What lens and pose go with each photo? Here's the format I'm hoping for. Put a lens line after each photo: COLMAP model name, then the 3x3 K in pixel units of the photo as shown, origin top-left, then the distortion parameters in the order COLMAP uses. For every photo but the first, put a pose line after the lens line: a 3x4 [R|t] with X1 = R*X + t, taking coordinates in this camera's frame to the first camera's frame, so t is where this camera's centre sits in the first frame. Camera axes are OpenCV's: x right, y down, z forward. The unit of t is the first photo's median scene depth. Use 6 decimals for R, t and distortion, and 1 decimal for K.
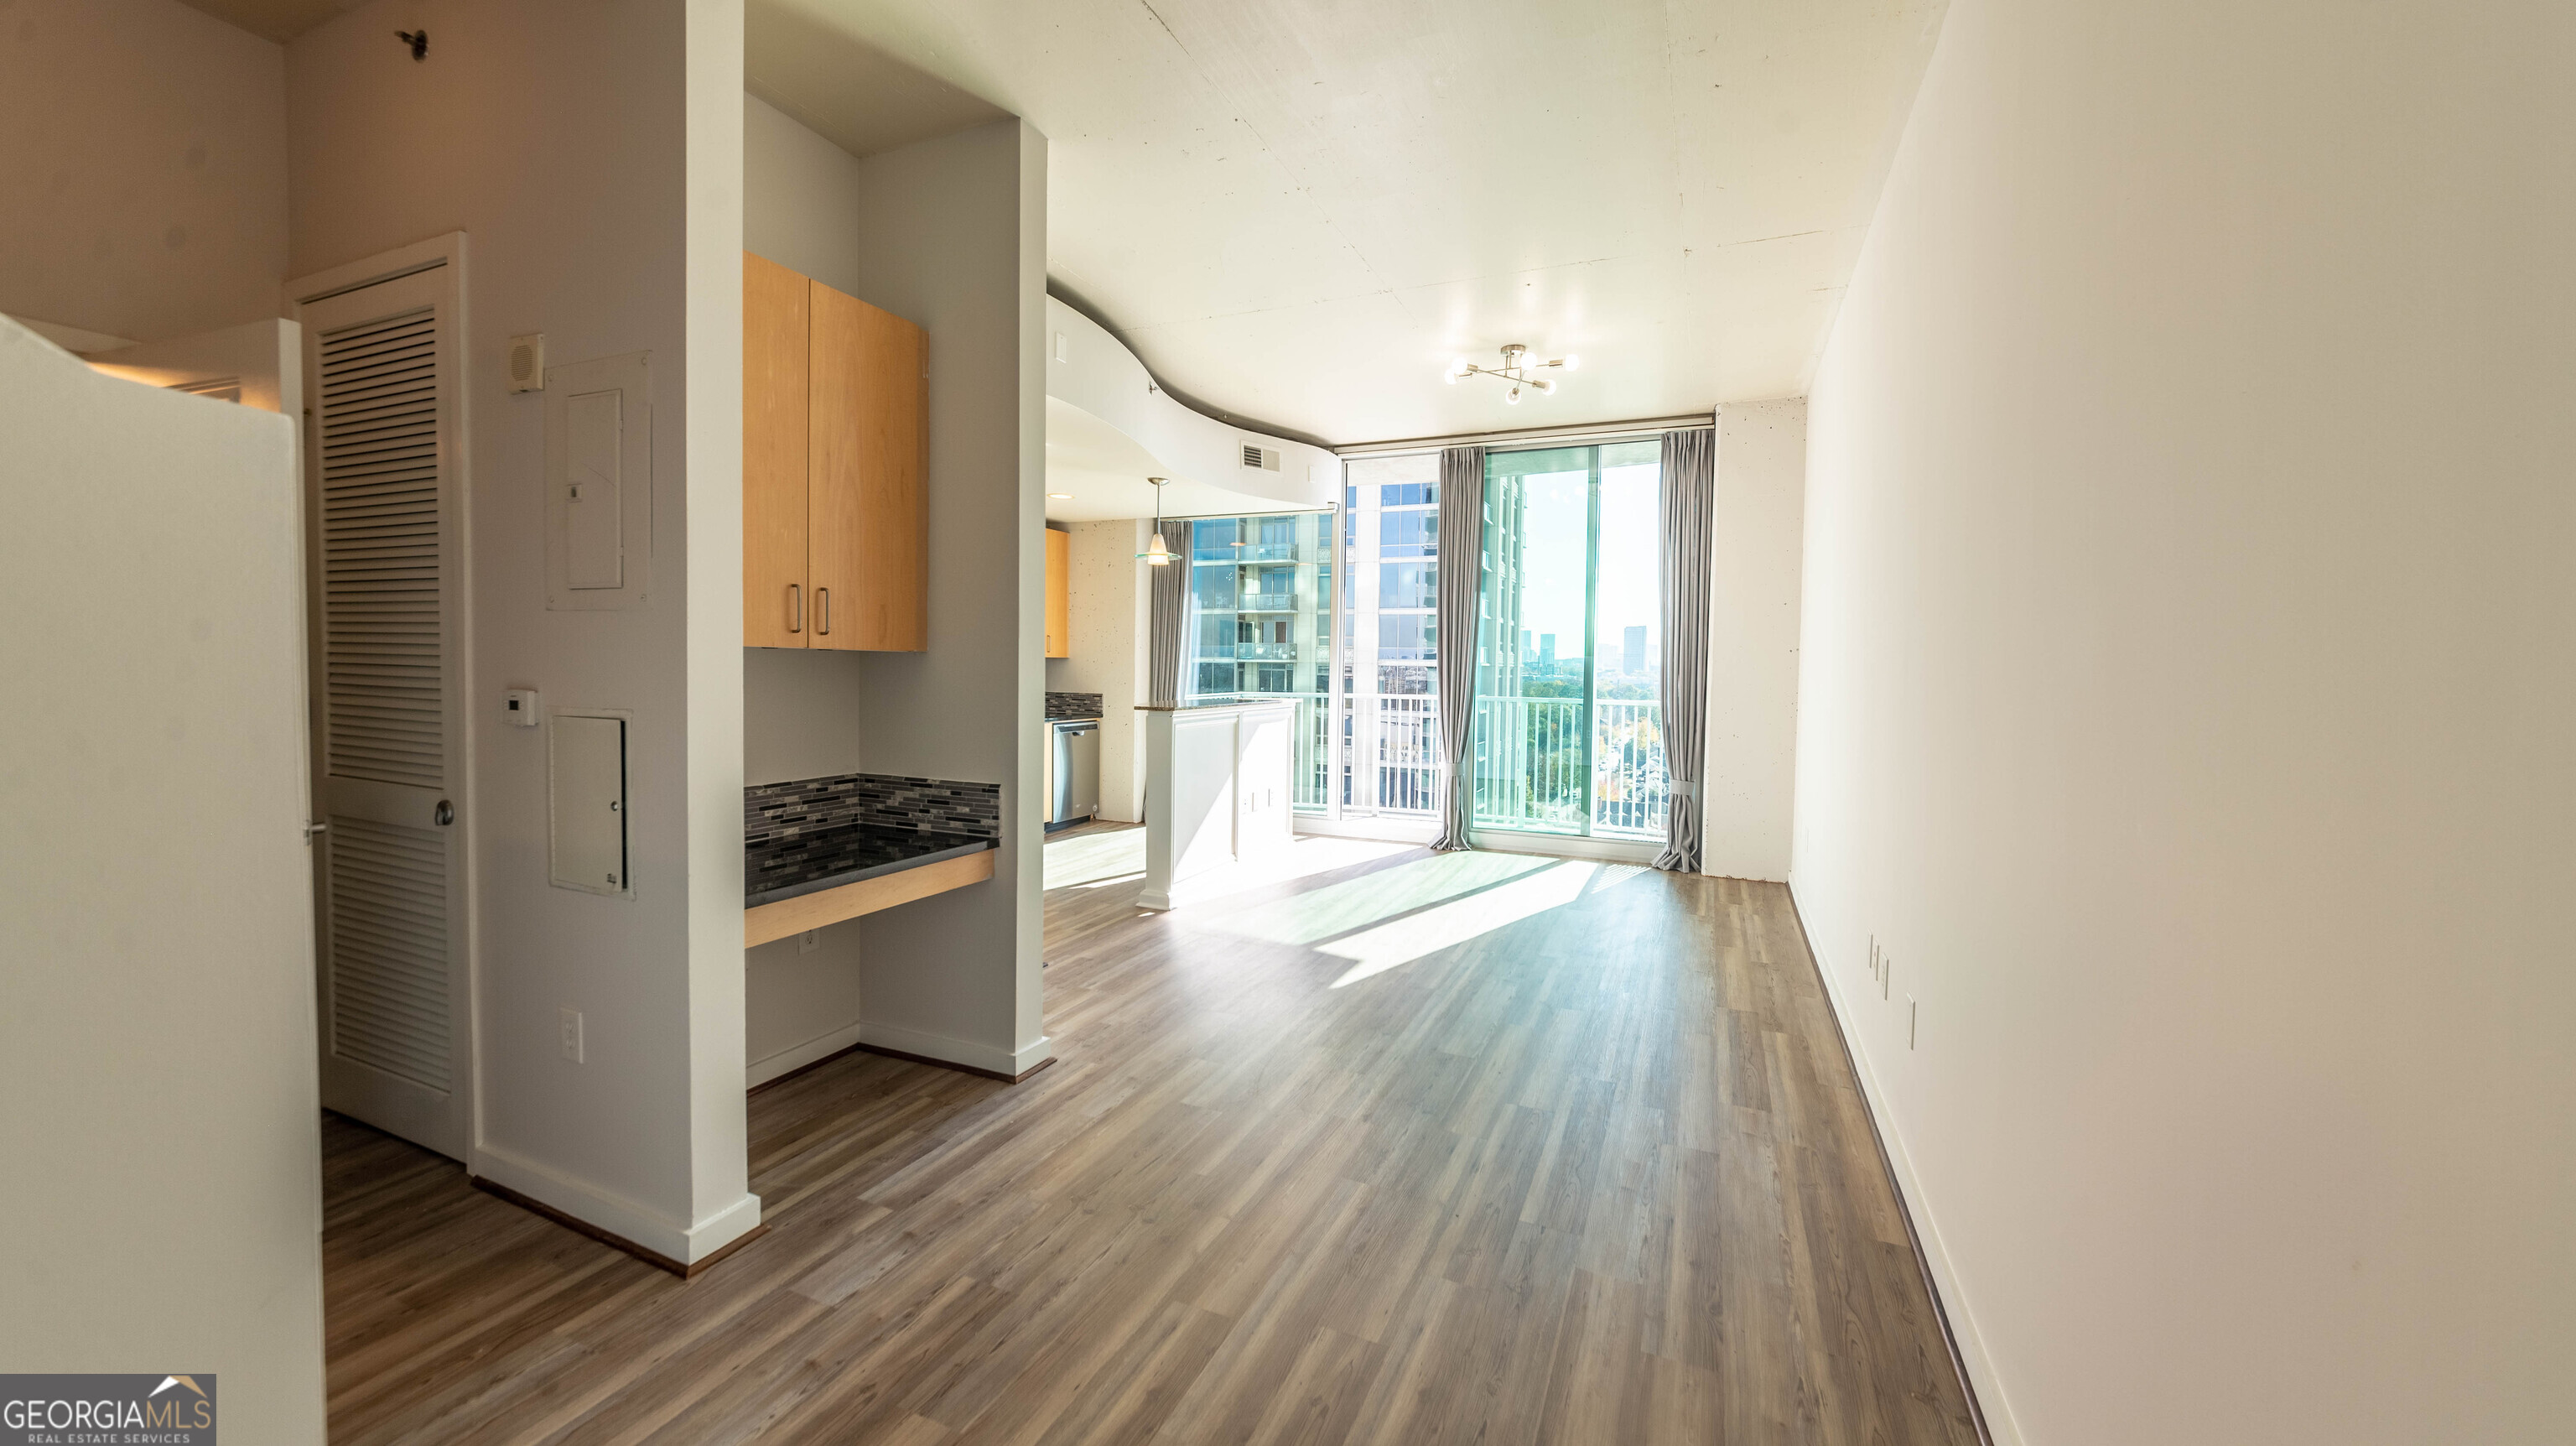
lens RADIAL K [[971.4, 0, 1280.7], [0, 971.4, 717.4], [0, 0, 1]] dist [-0.003341, 0.000746]
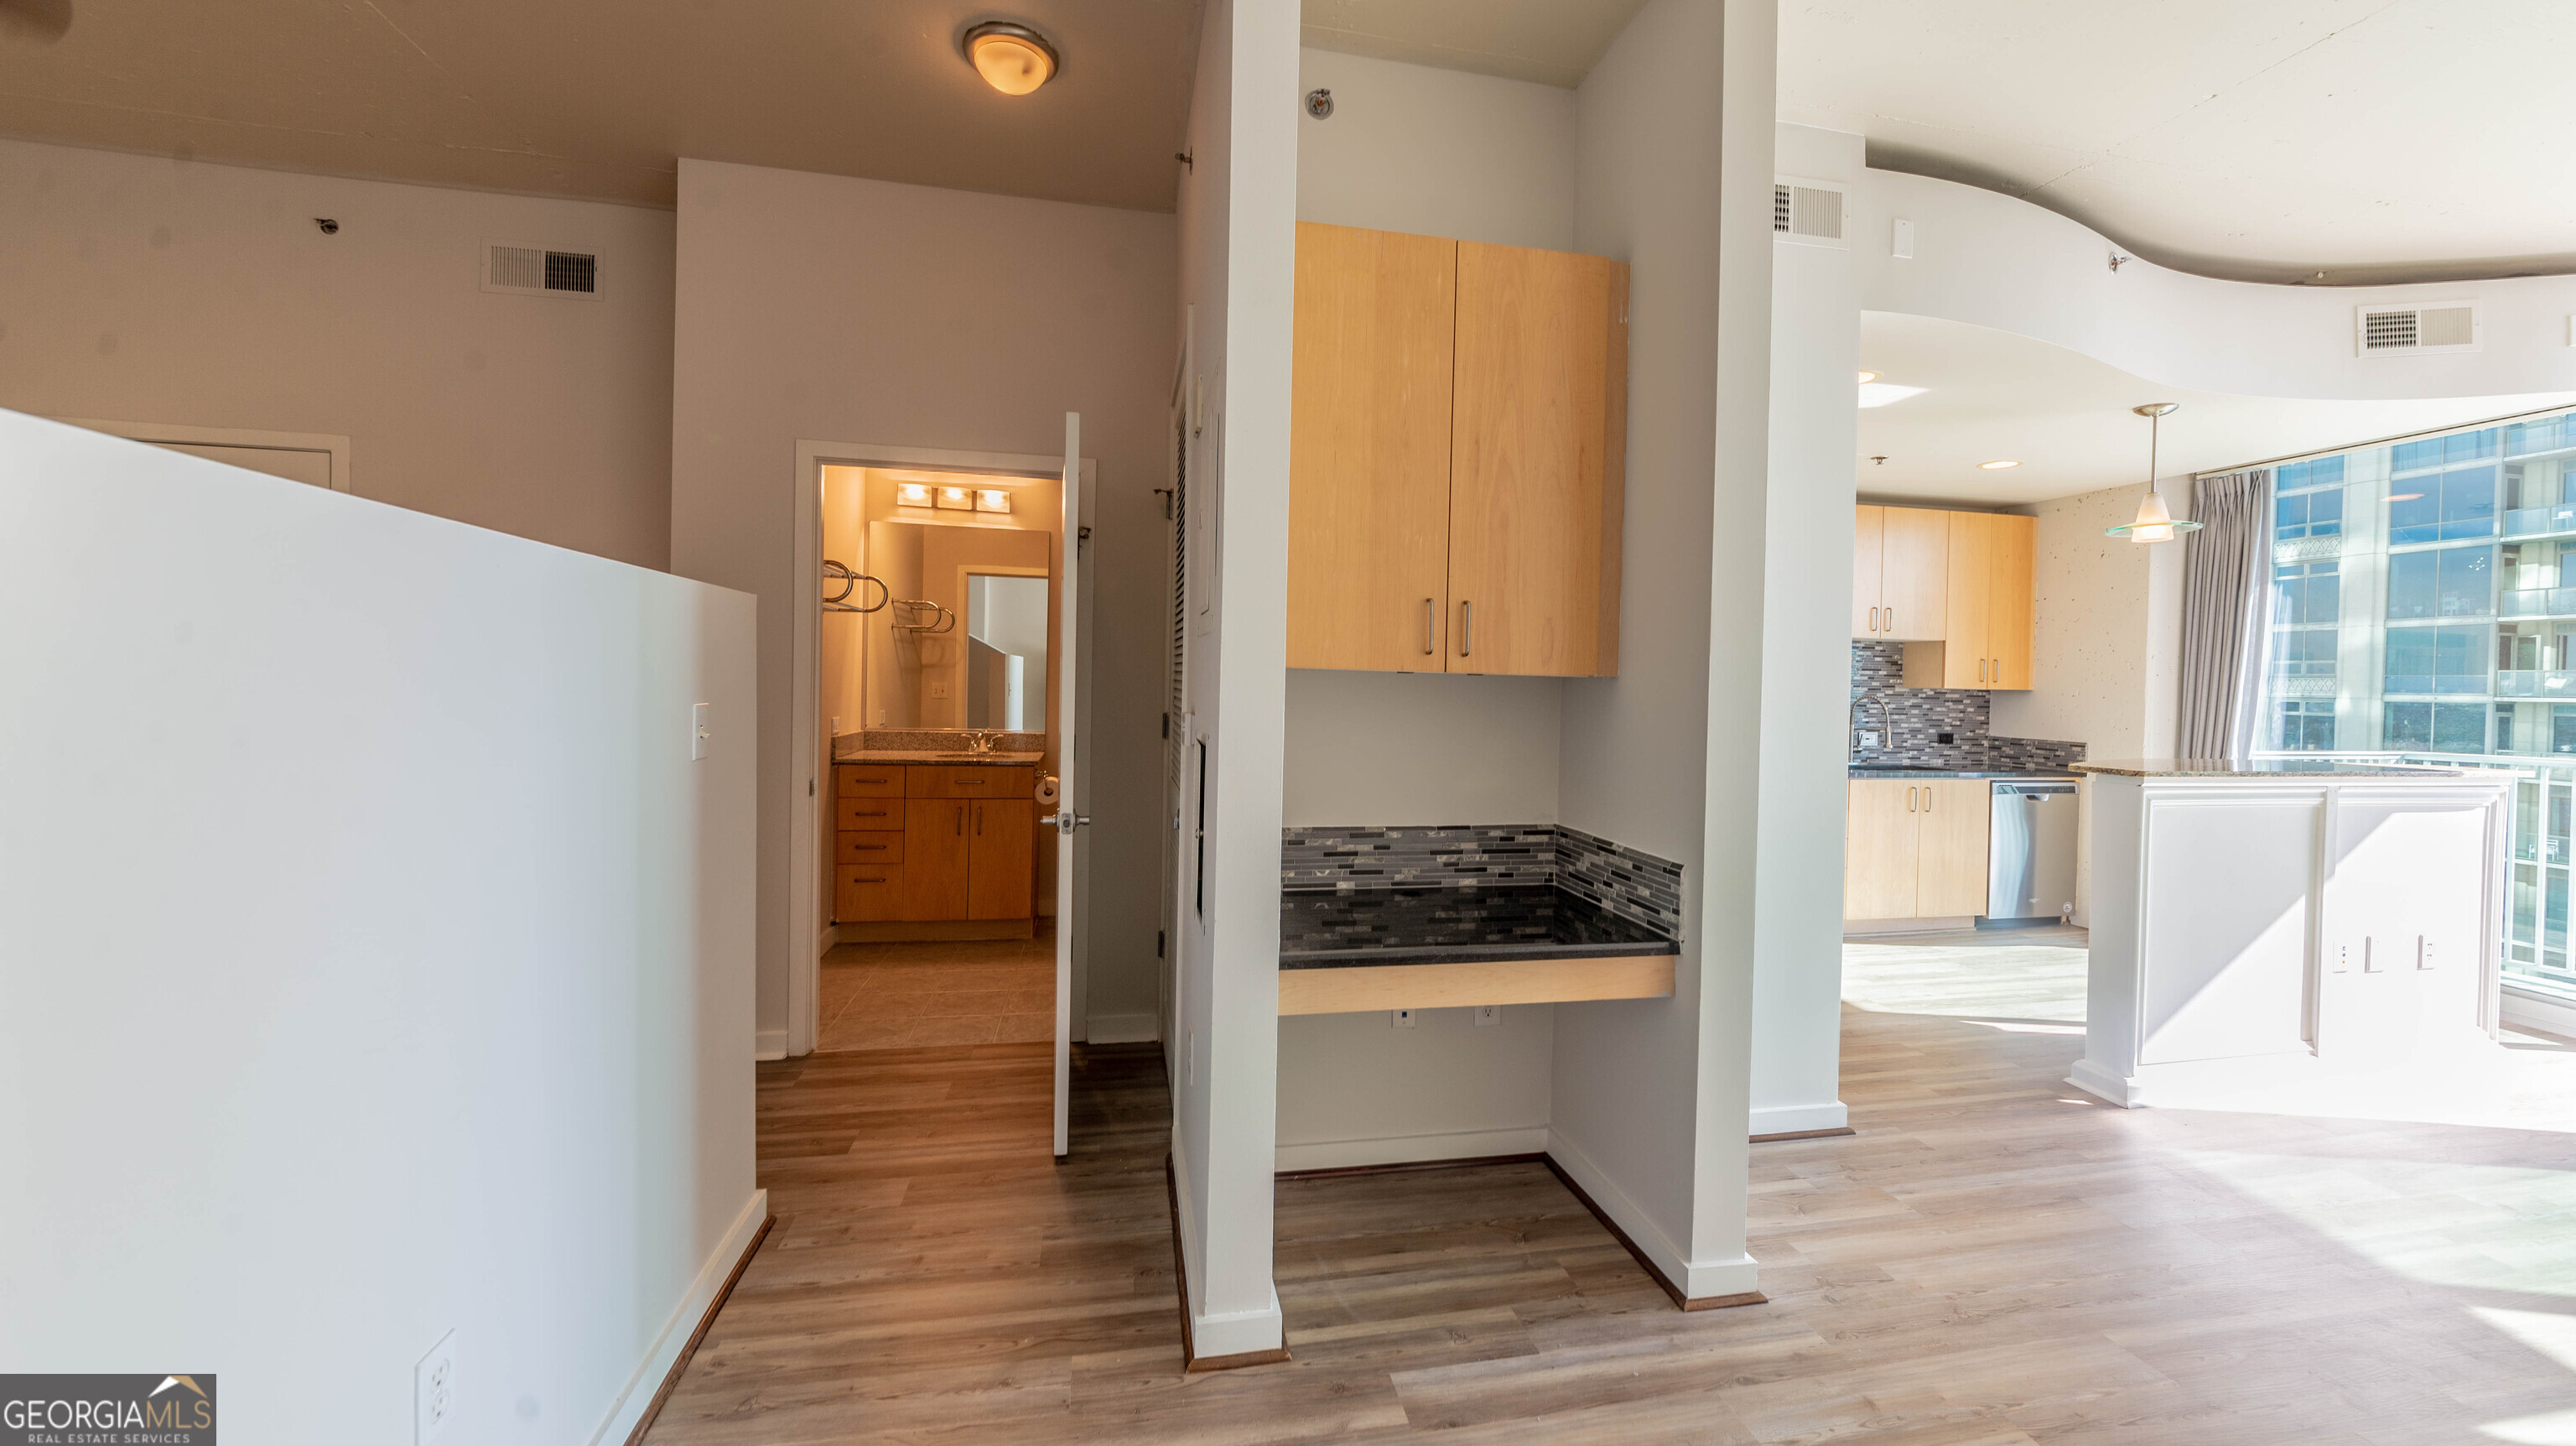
lens RADIAL K [[971.4, 0, 1299.1], [0, 971.4, 696.2], [0, 0, 1]] dist [-0.003341, 0.000746]
pose [[0.583183, 0.010322, -0.812275, 0.109897], [-0.056070, 0.998046, -0.027573, -0.016545], [0.810403, 0.061625, 0.582623, 0.340138]]
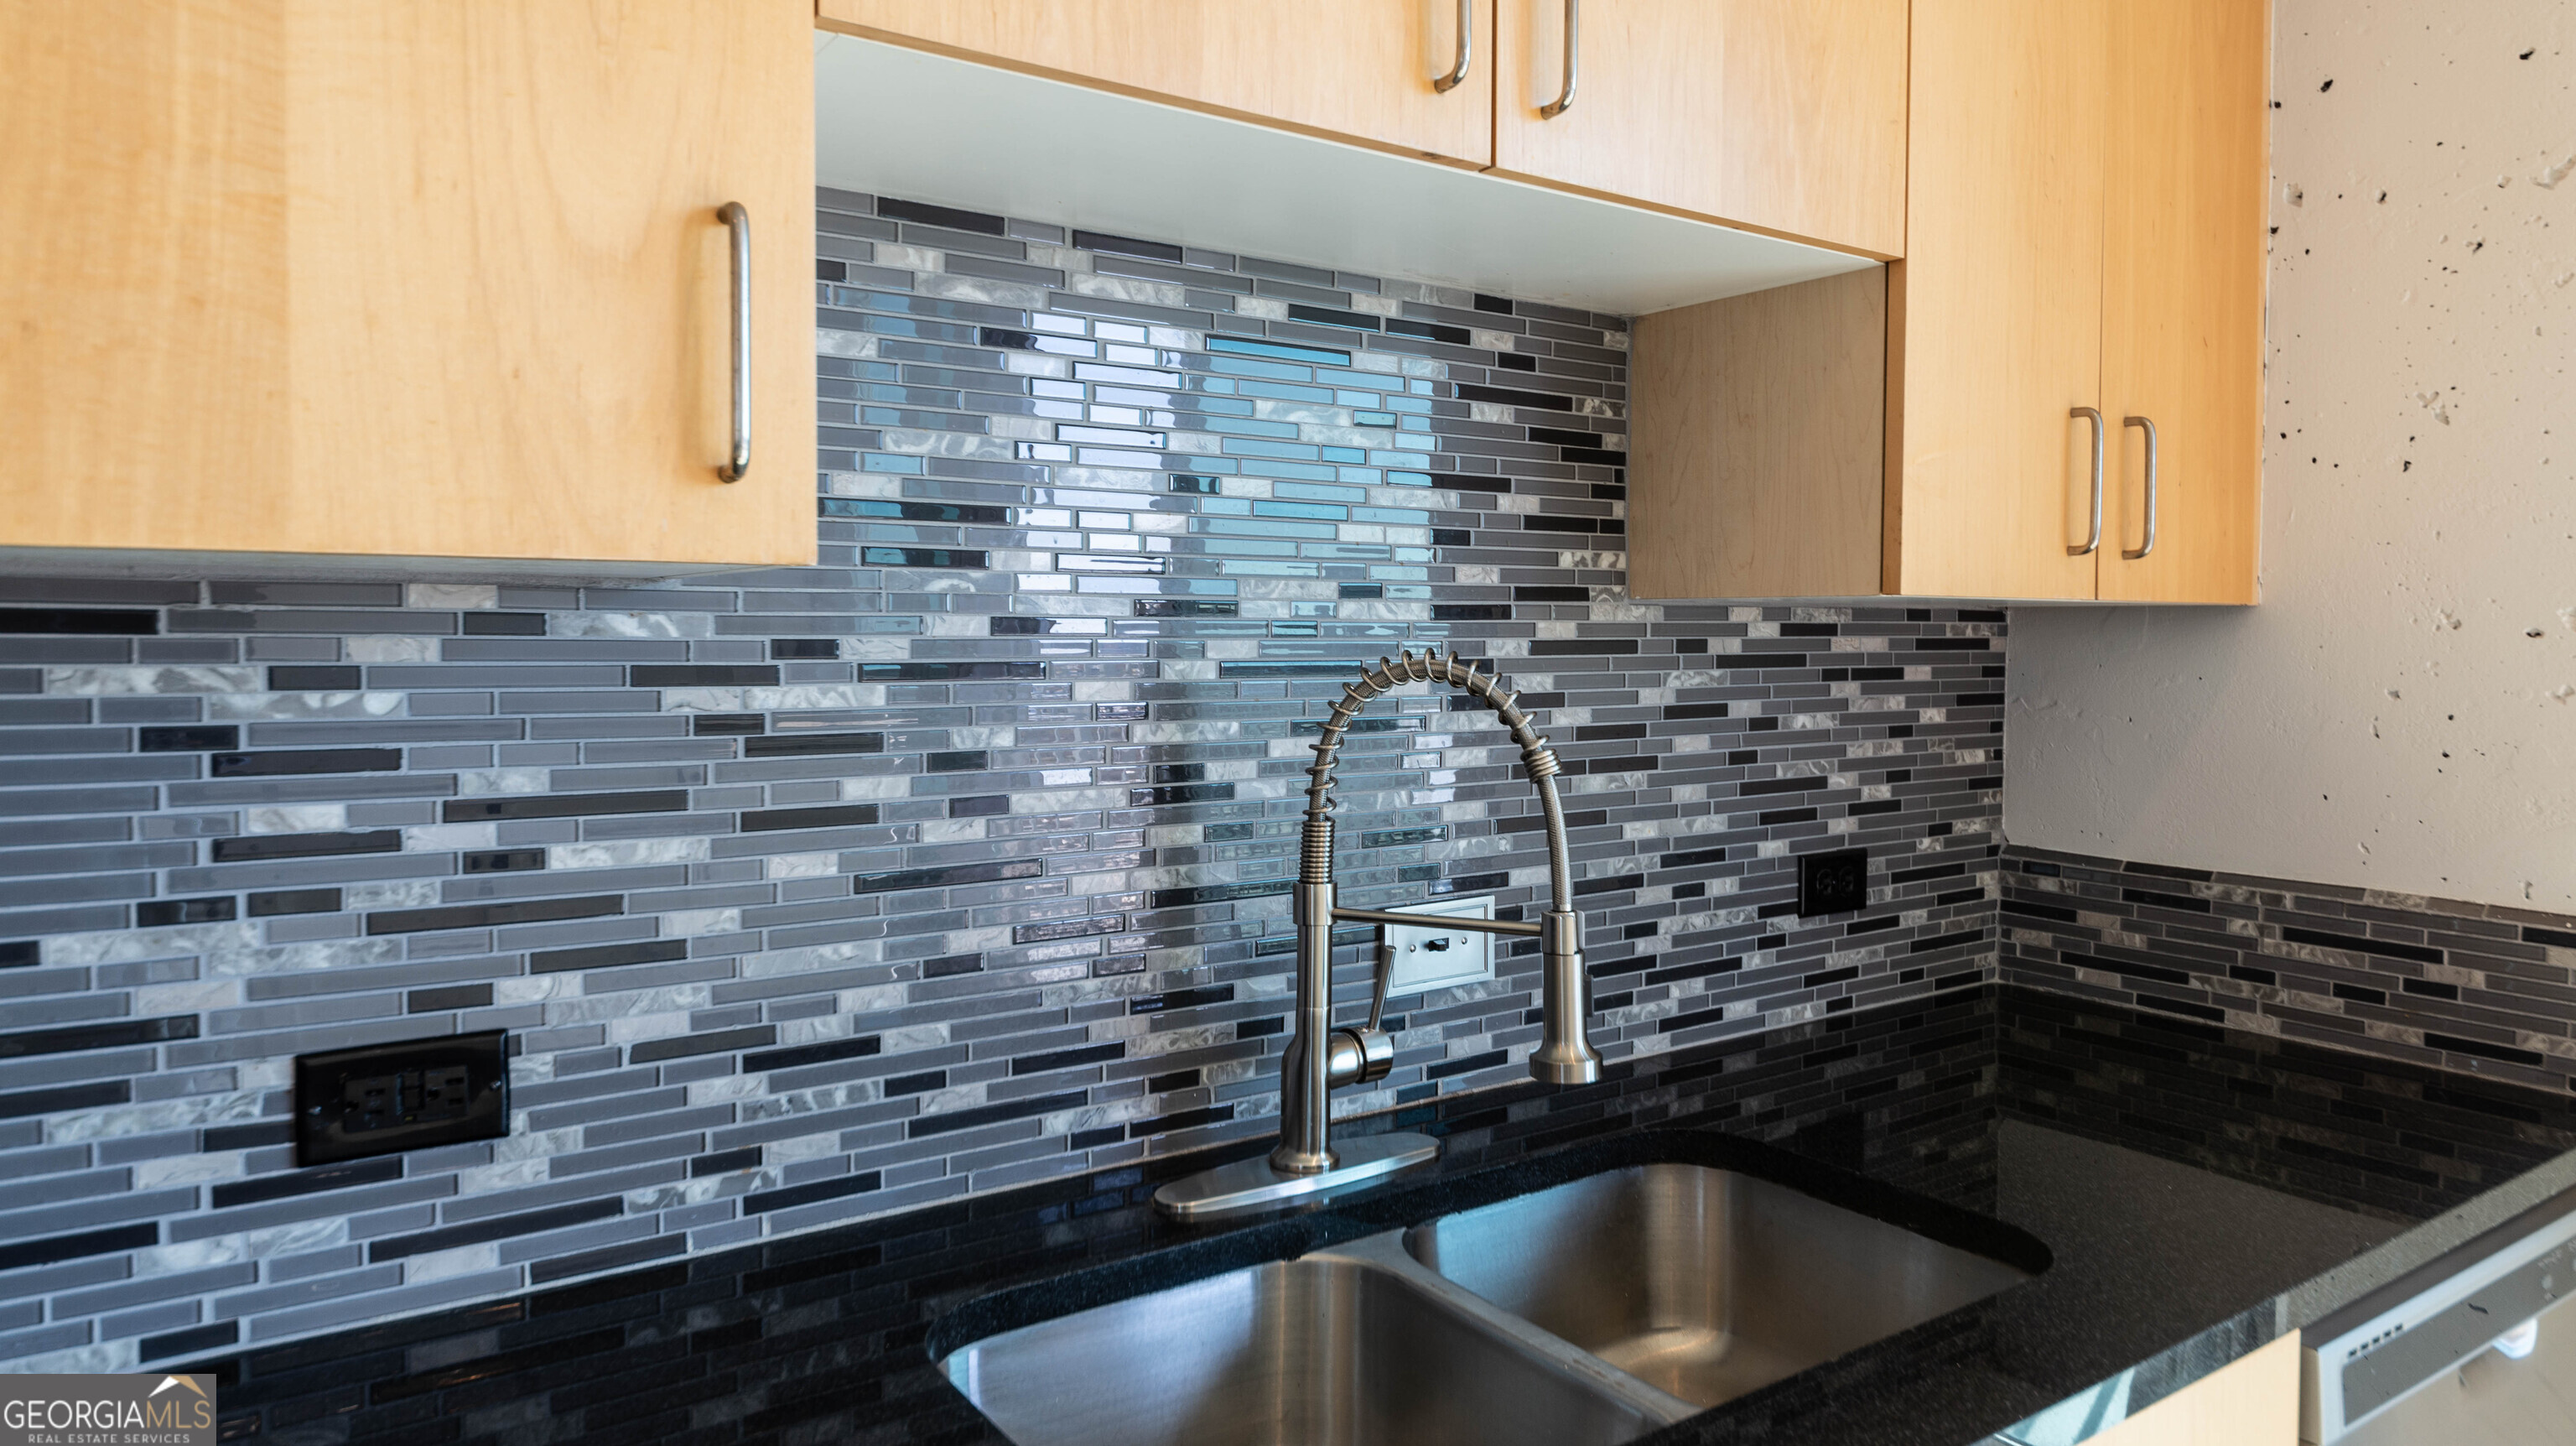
lens RADIAL K [[1587.0, 0, 1287.6], [0, 1587.0, 719.4], [0, 0, 1]] dist [0.000998, 0.000091]
pose [[0.850502, 0.009106, -0.525893, -0.509966], [-0.013560, 0.999897, -0.004617, -0.101780], [0.525797, 0.011058, 0.850538, 1.777757]]
